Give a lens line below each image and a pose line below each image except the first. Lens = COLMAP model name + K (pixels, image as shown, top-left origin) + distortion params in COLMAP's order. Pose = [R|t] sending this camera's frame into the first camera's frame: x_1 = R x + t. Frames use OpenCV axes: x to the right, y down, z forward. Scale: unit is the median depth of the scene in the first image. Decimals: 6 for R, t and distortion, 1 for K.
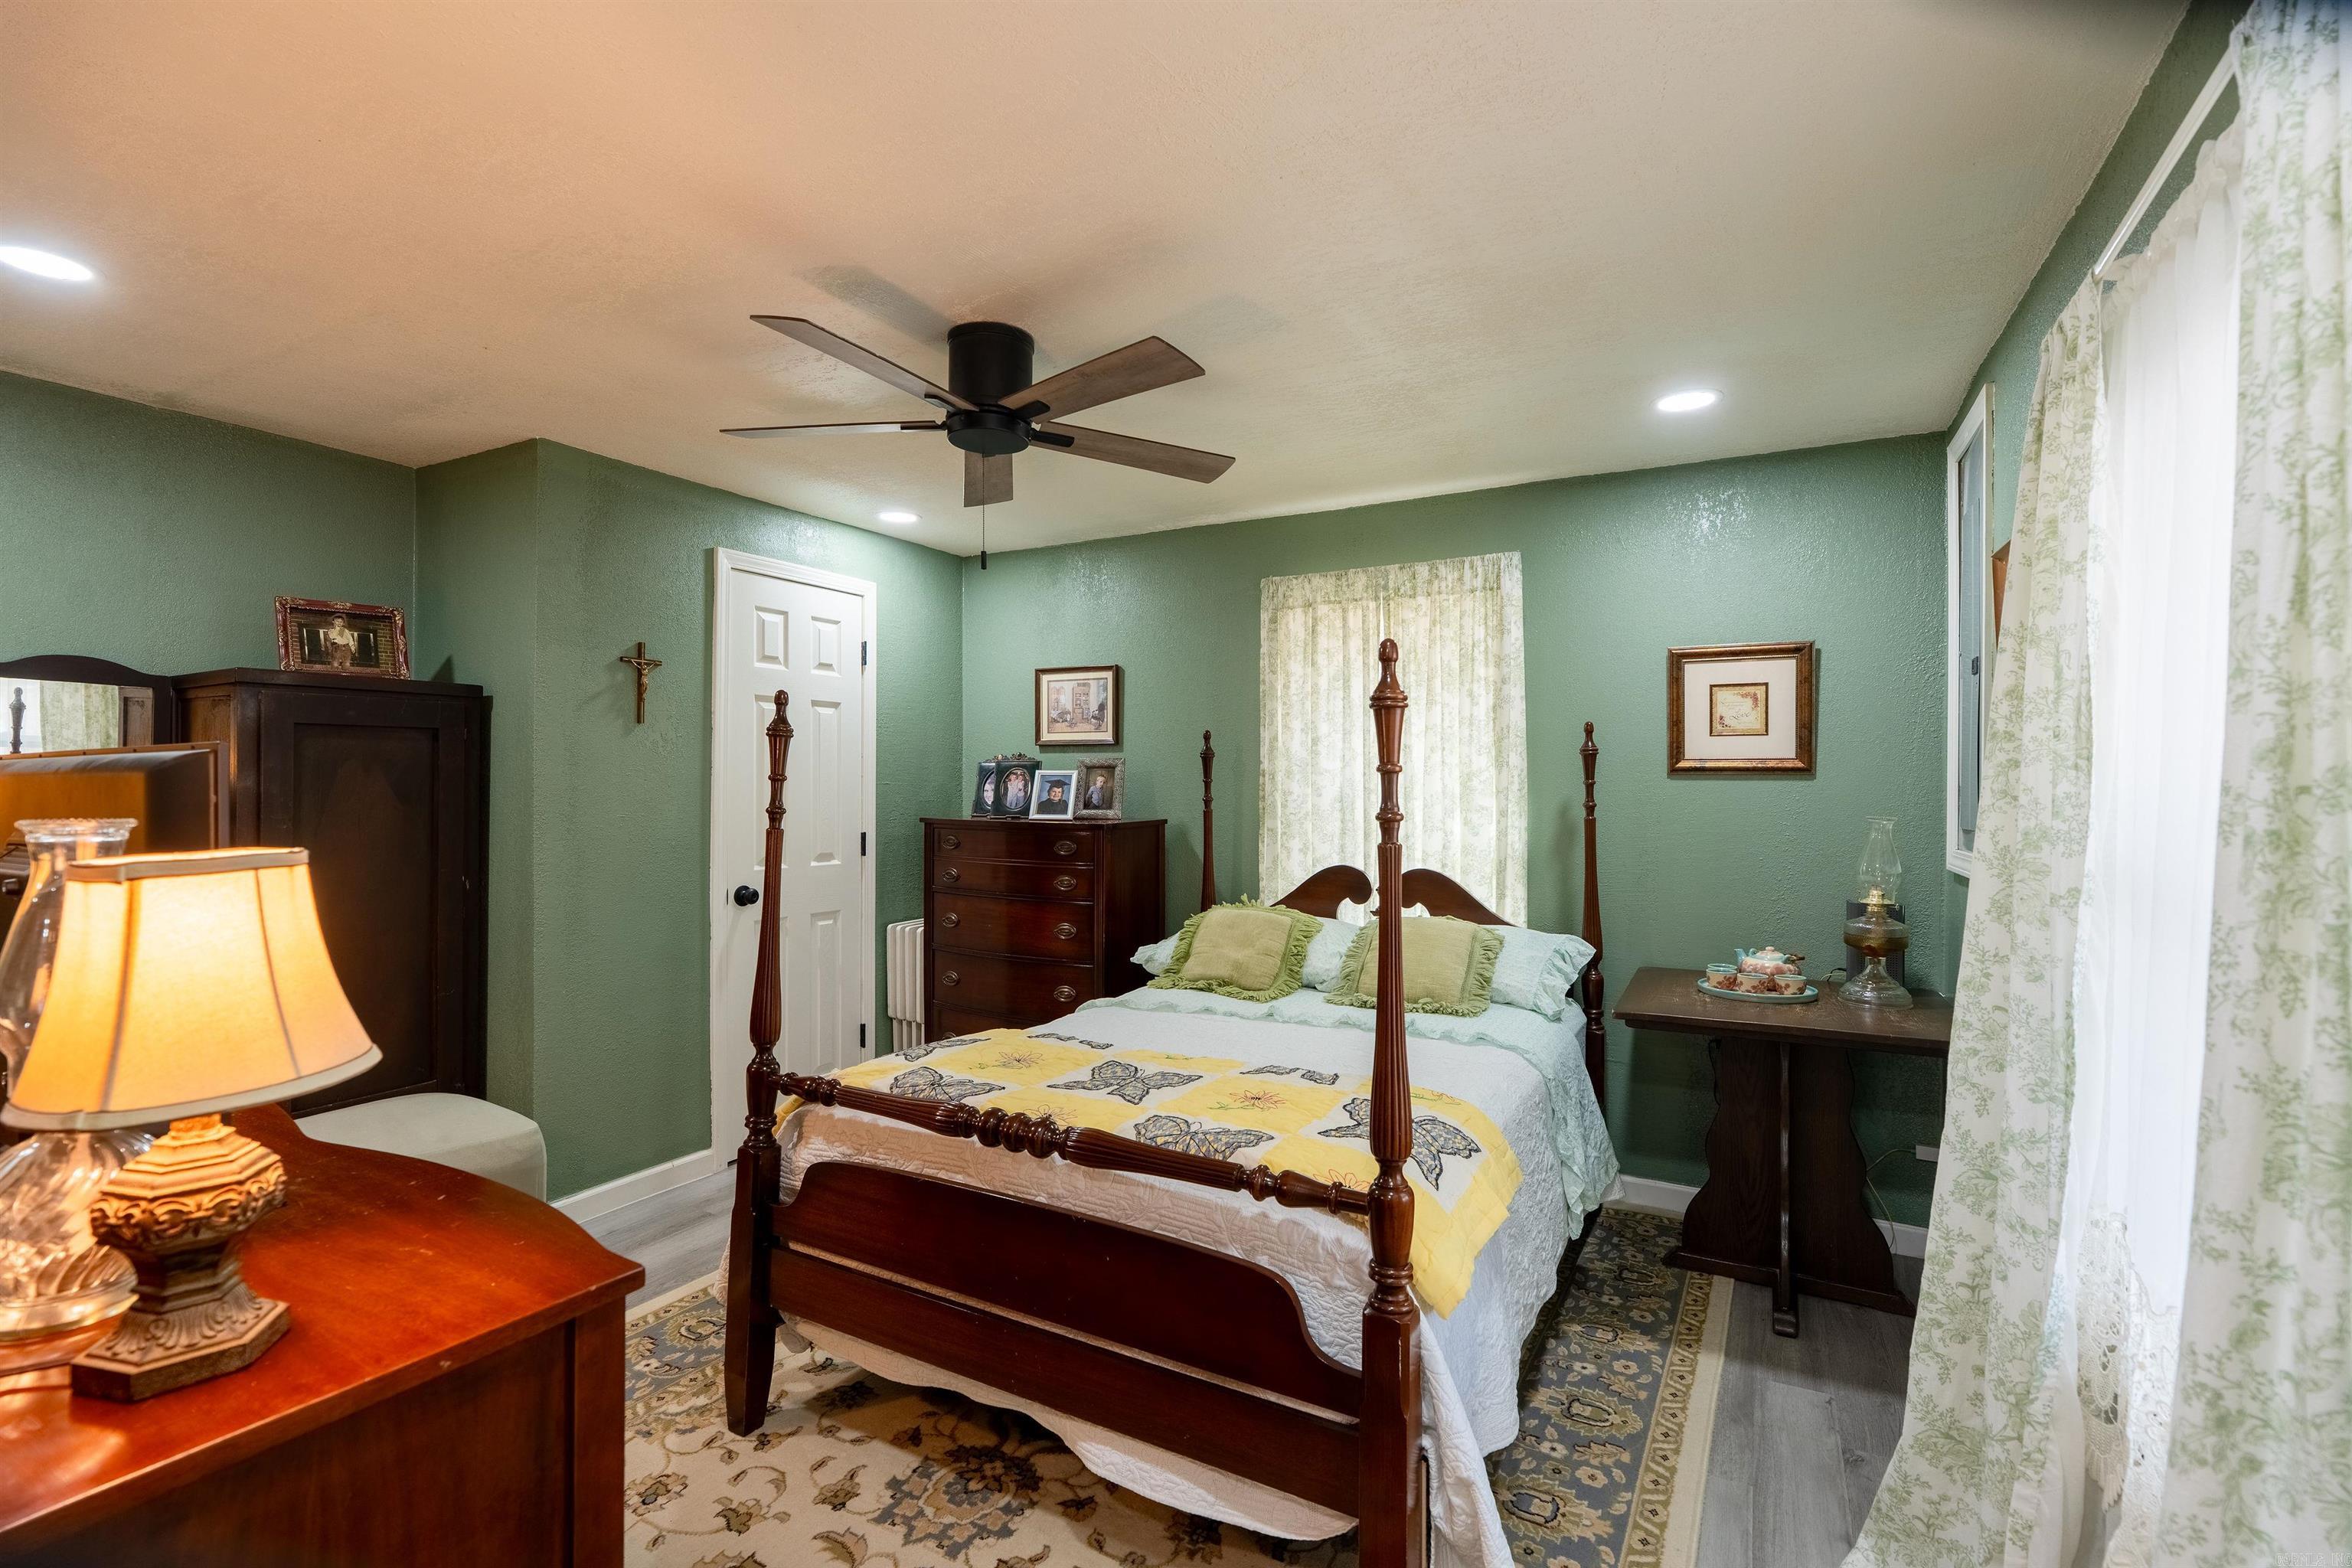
lens RADIAL K [[1056.8, 0, 1171.9], [0, 1056.8, 780.2], [0, 0, 1]] dist [-0.001958, 0.001095]
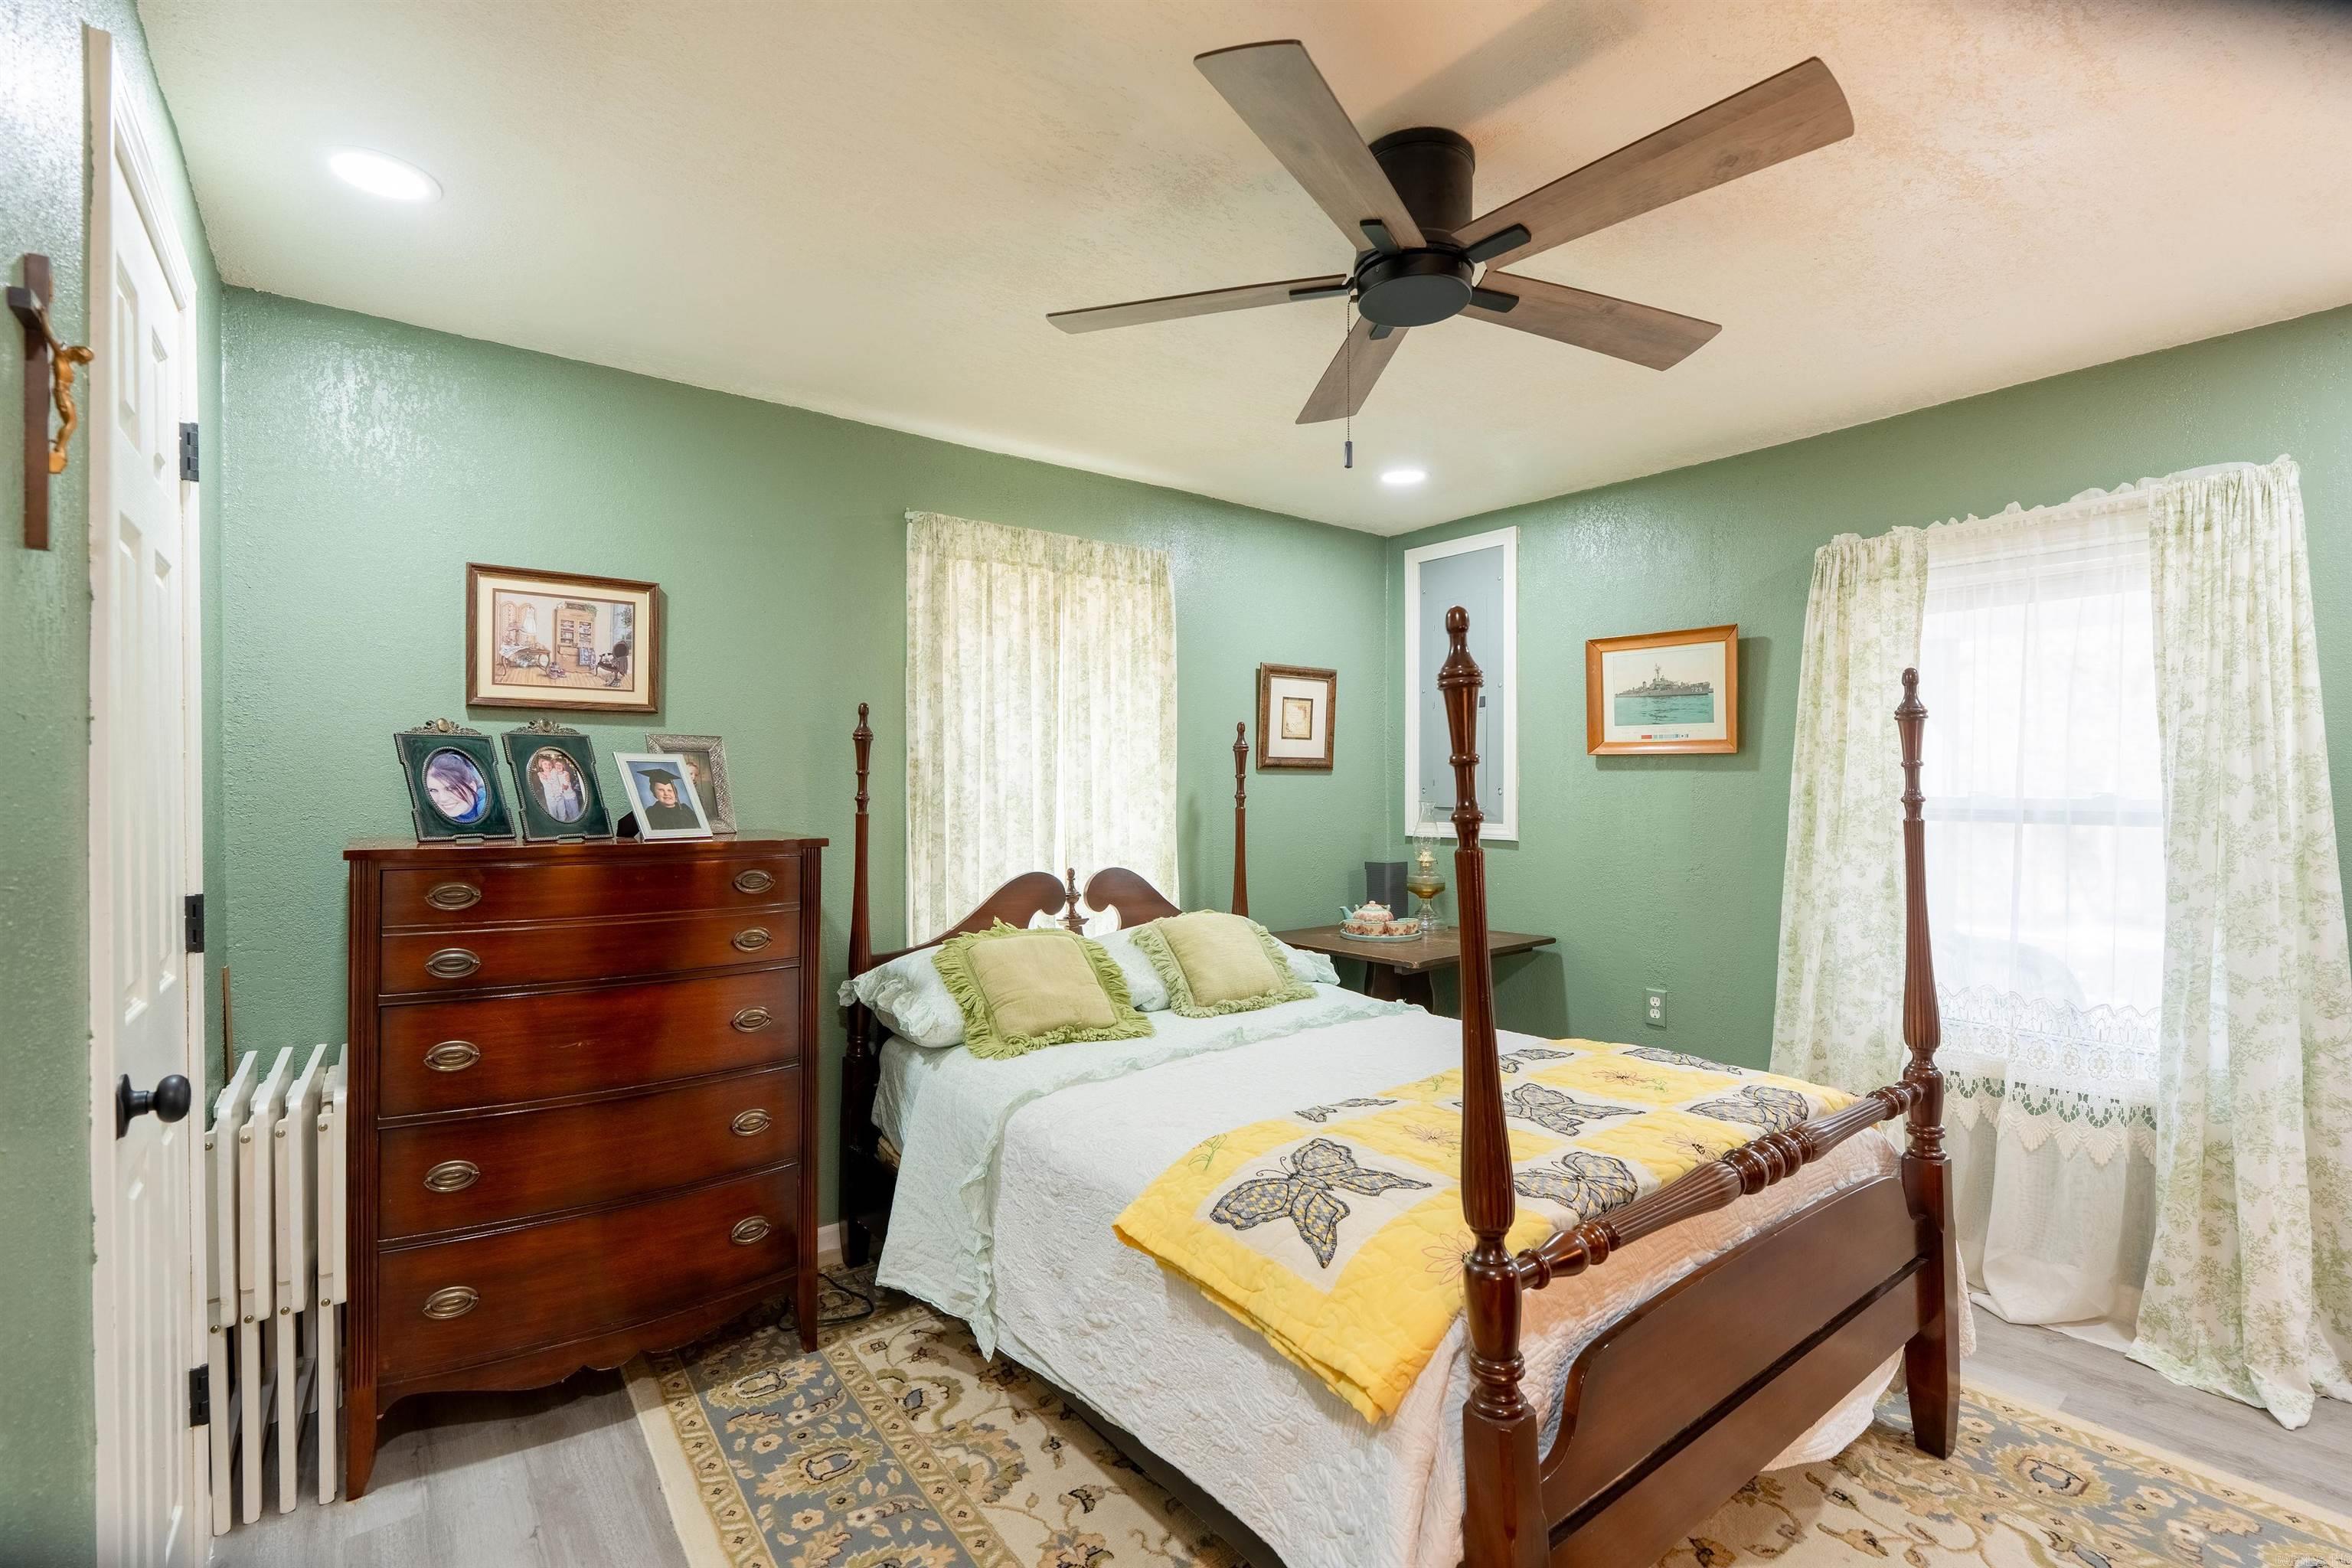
lens RADIAL K [[1056.8, 0, 1169.9], [0, 1056.8, 788.4], [0, 0, 1]] dist [-0.001958, 0.001095]
pose [[0.389809, -0.008889, 0.920853, -0.572553], [-0.002316, 0.999941, 0.010633, 0.003037], [-0.920893, -0.006277, 0.389765, 0.546907]]
